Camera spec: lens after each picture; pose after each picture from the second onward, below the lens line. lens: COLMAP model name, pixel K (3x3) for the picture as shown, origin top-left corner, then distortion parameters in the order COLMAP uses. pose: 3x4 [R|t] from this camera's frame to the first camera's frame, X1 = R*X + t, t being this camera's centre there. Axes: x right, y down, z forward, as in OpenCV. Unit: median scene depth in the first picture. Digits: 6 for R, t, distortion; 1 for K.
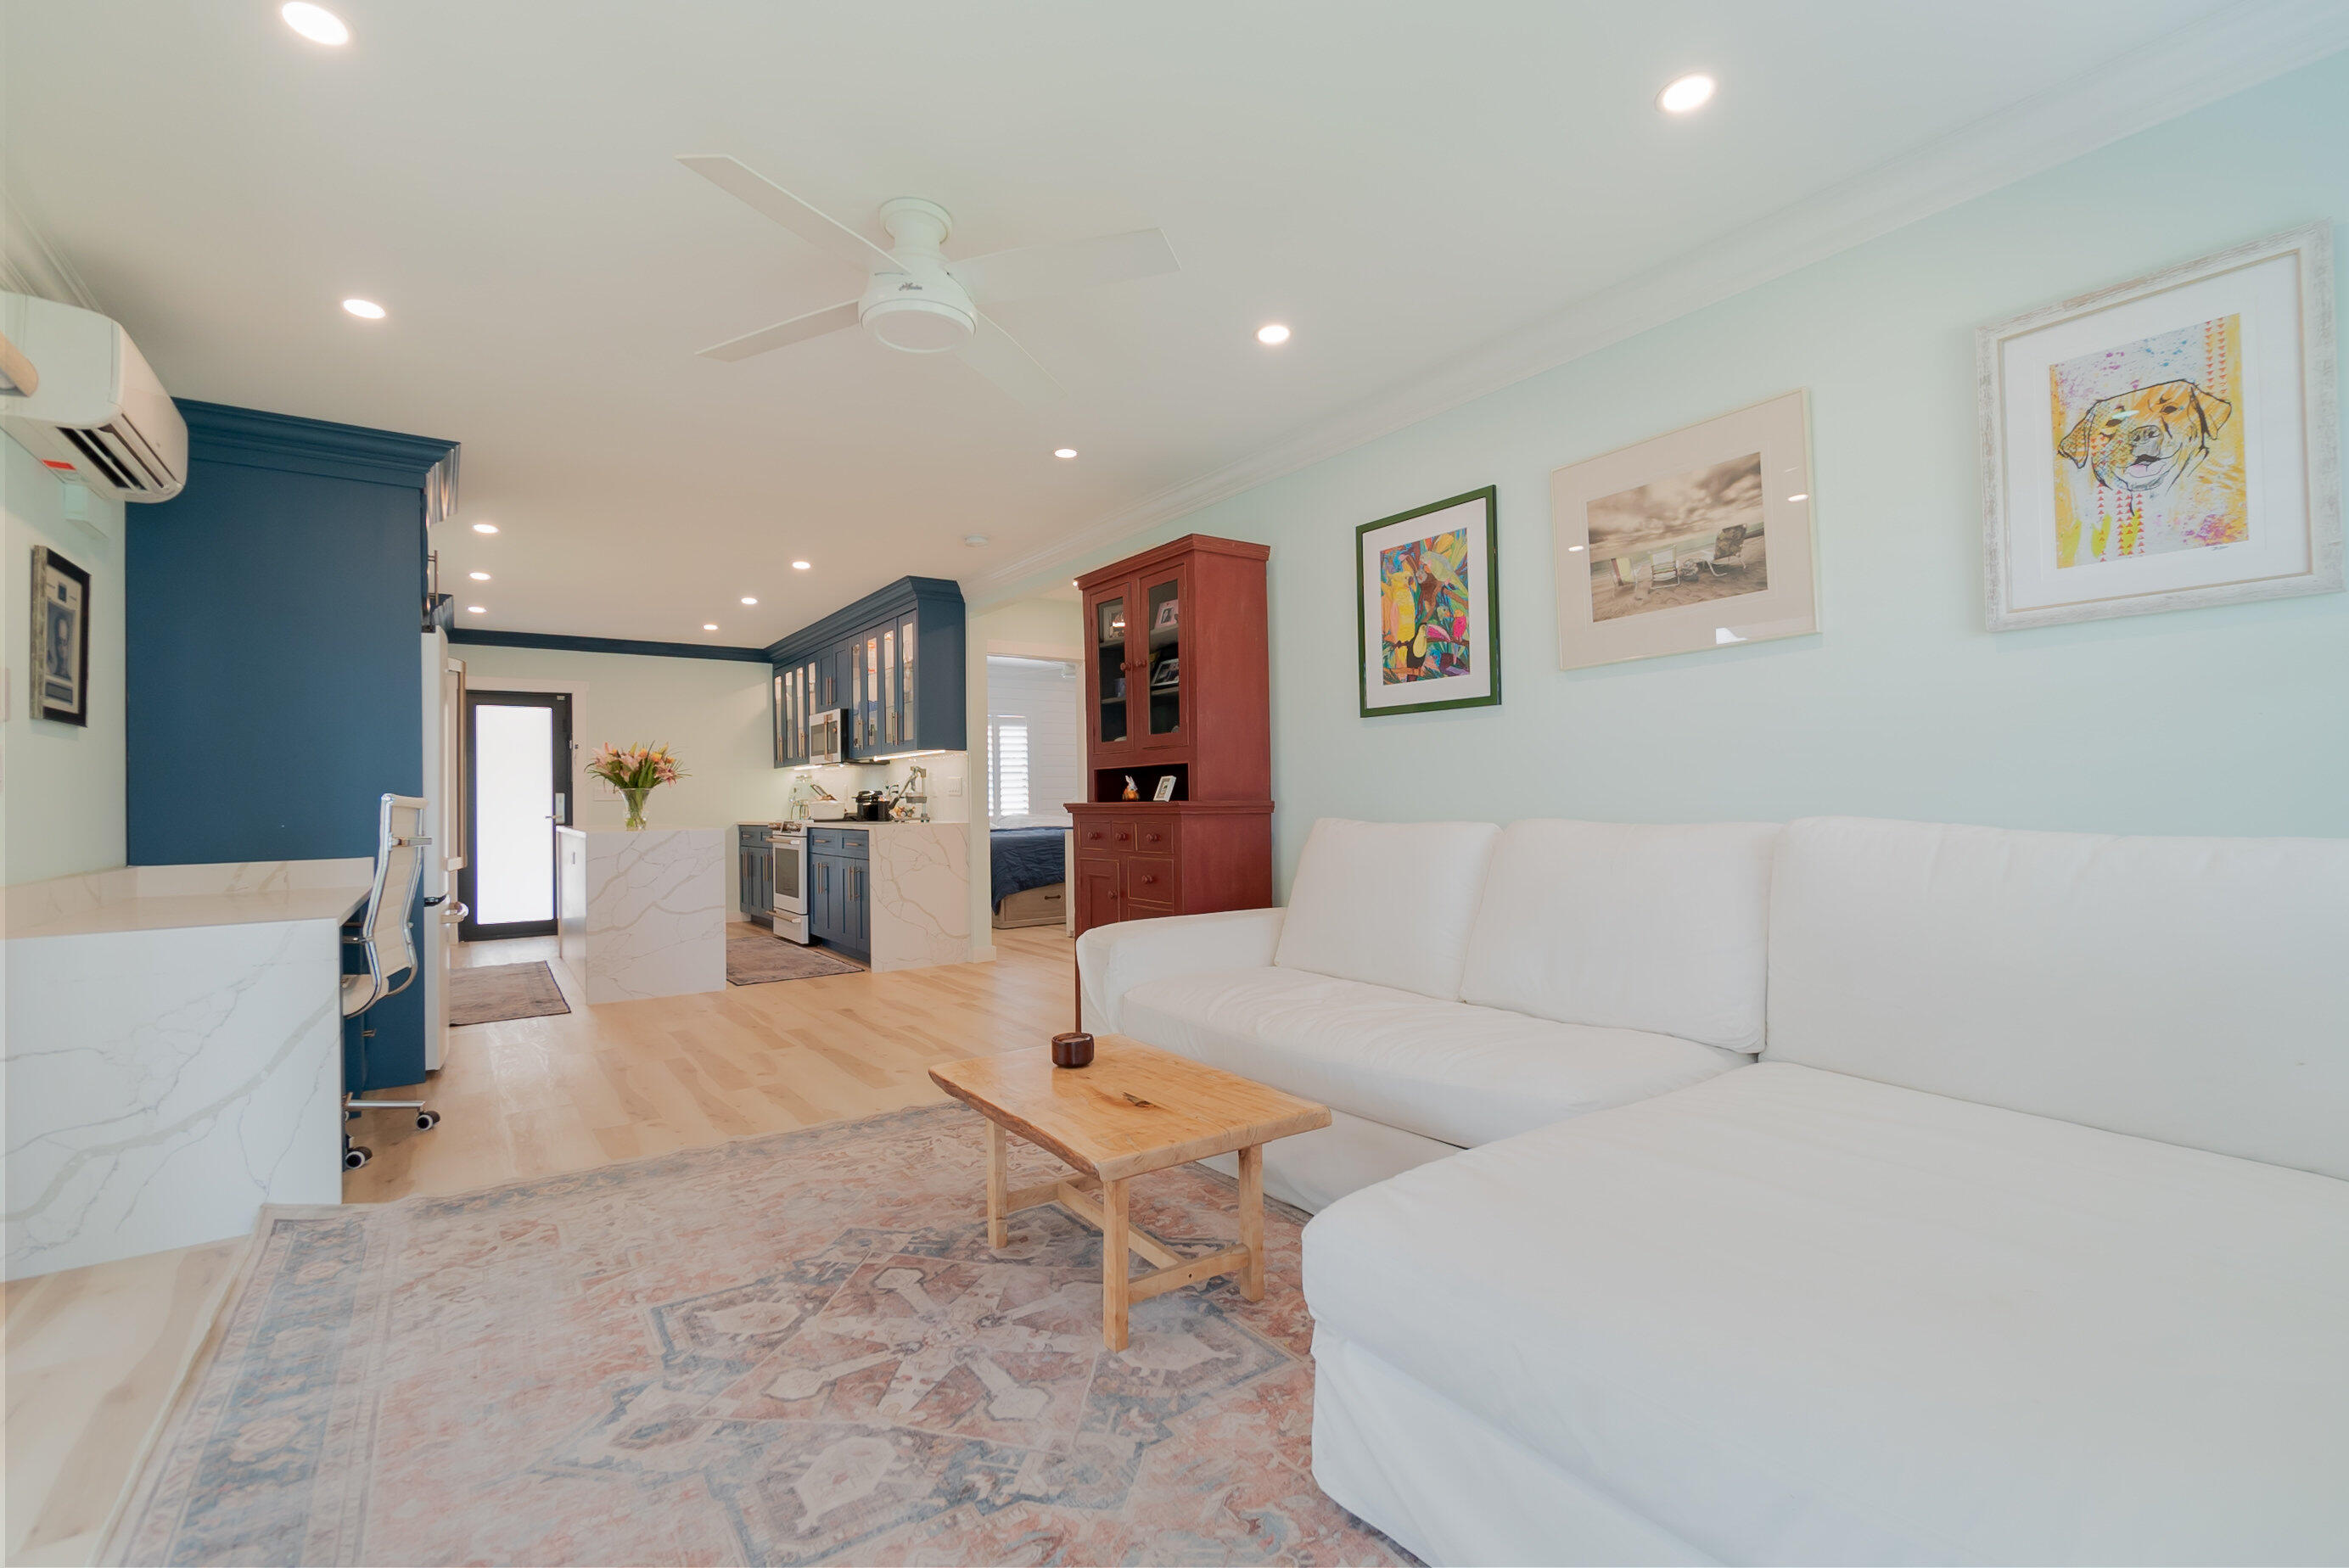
lens RADIAL K [[995.2, 0, 1171.6], [0, 995.2, 780.1], [0, 0, 1]] dist [-0.004193, 0.001514]
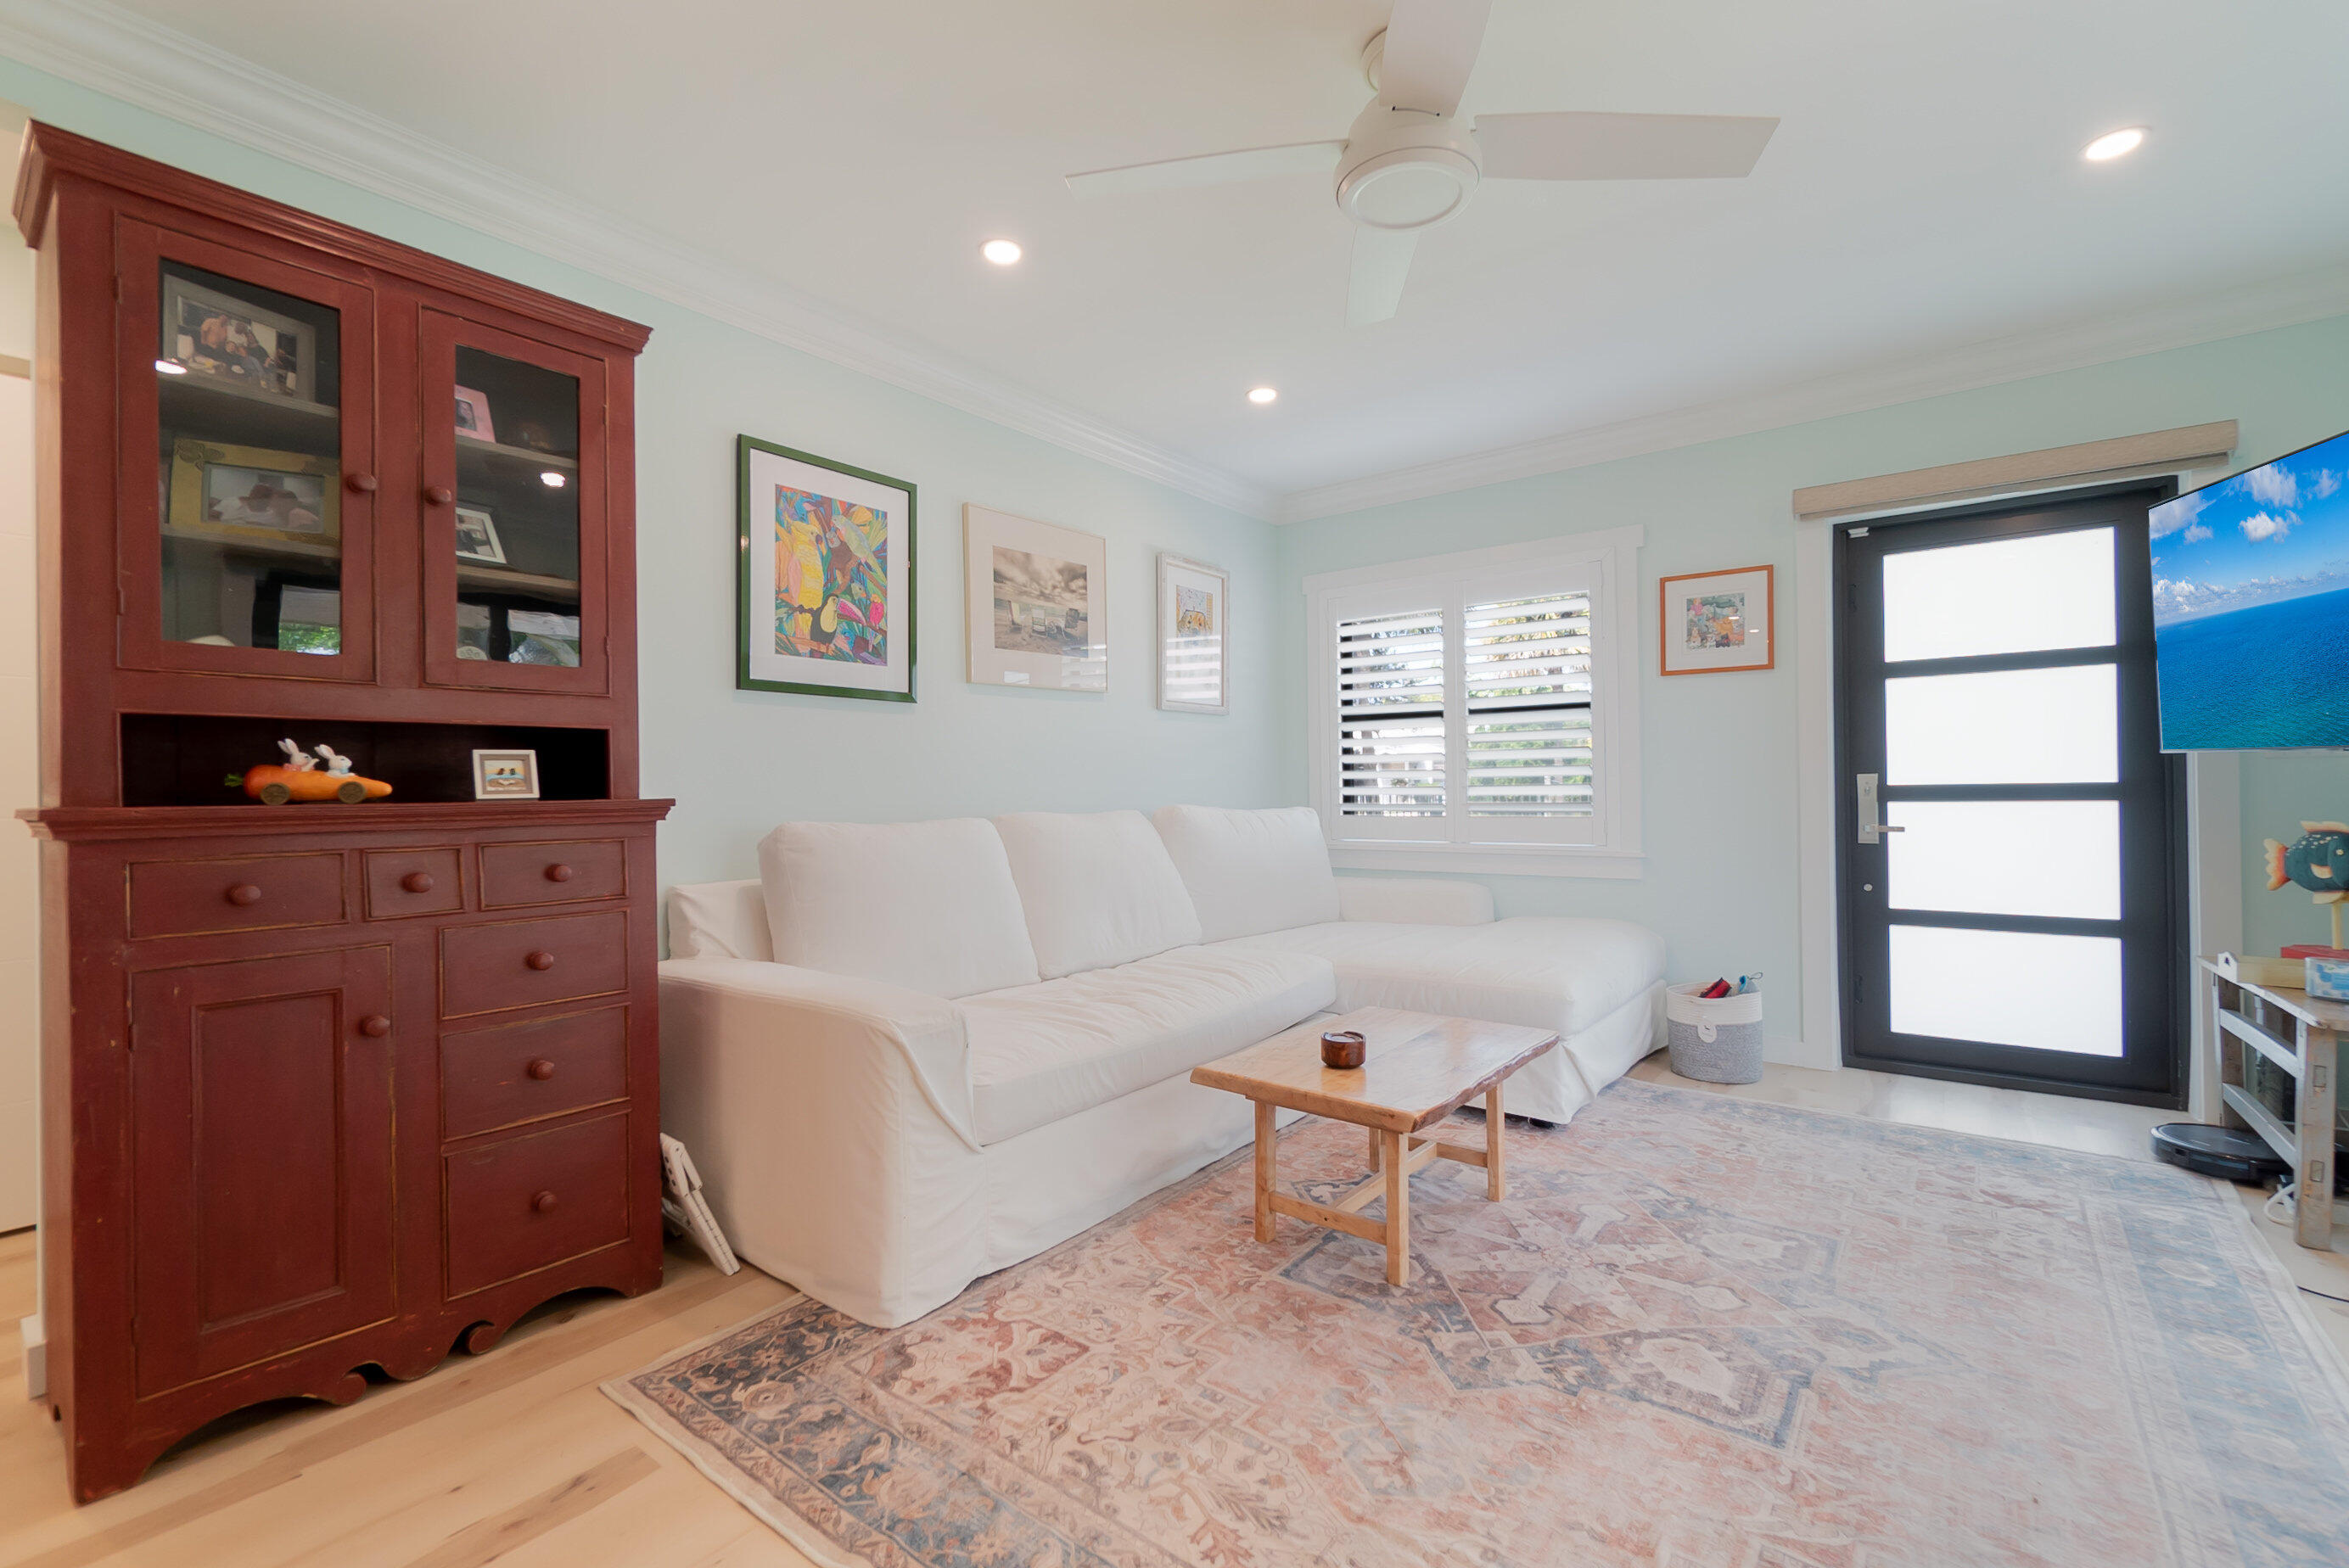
lens RADIAL K [[995.2, 0, 1161.9], [0, 995.2, 779.1], [0, 0, 1]] dist [-0.004193, 0.001514]
pose [[-0.265327, 0.028993, 0.963722, -0.801401], [-0.002590, 0.999523, -0.030783, 0.035532], [-0.964155, -0.010664, -0.265126, 1.166910]]
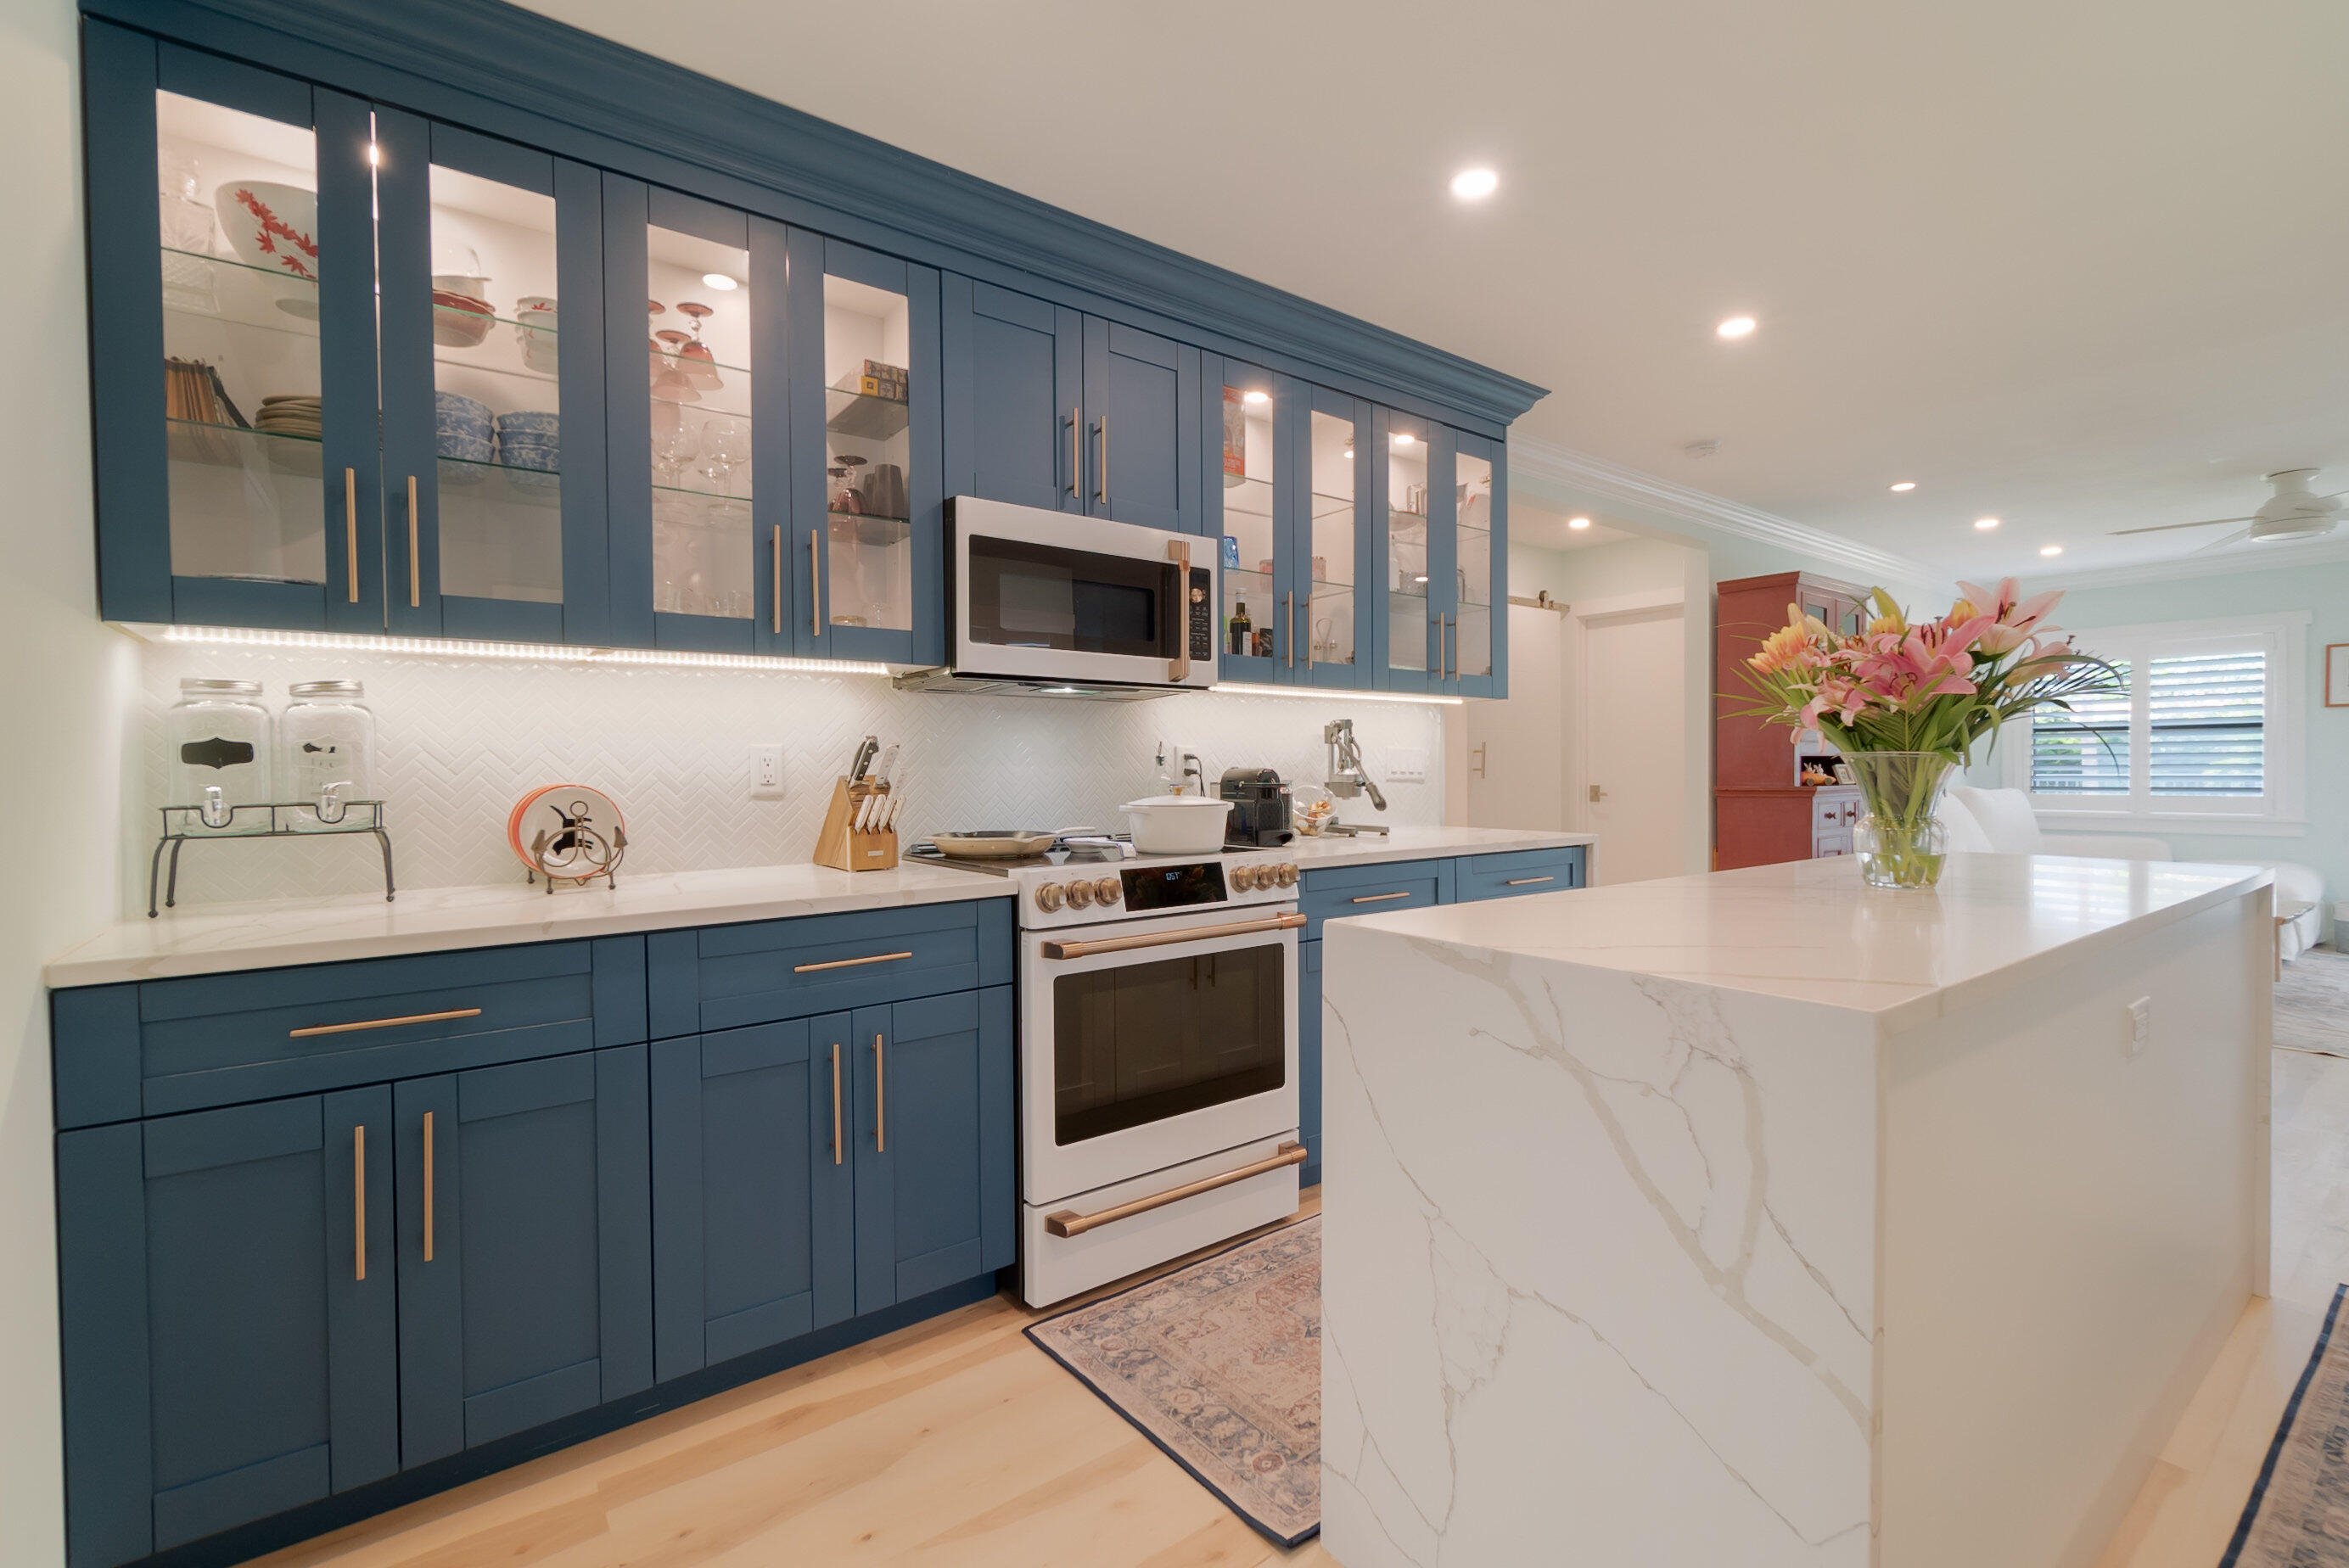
lens RADIAL K [[1059.2, 0, 1179.4], [0, 1059.2, 785.0], [0, 0, 1]] dist [0.004433, 0.000337]
pose [[-0.021769, 0.002274, 0.999760, -1.447182], [-0.011931, 0.999926, -0.002534, 0.045387], [-0.999692, -0.011983, -0.021741, 2.036733]]
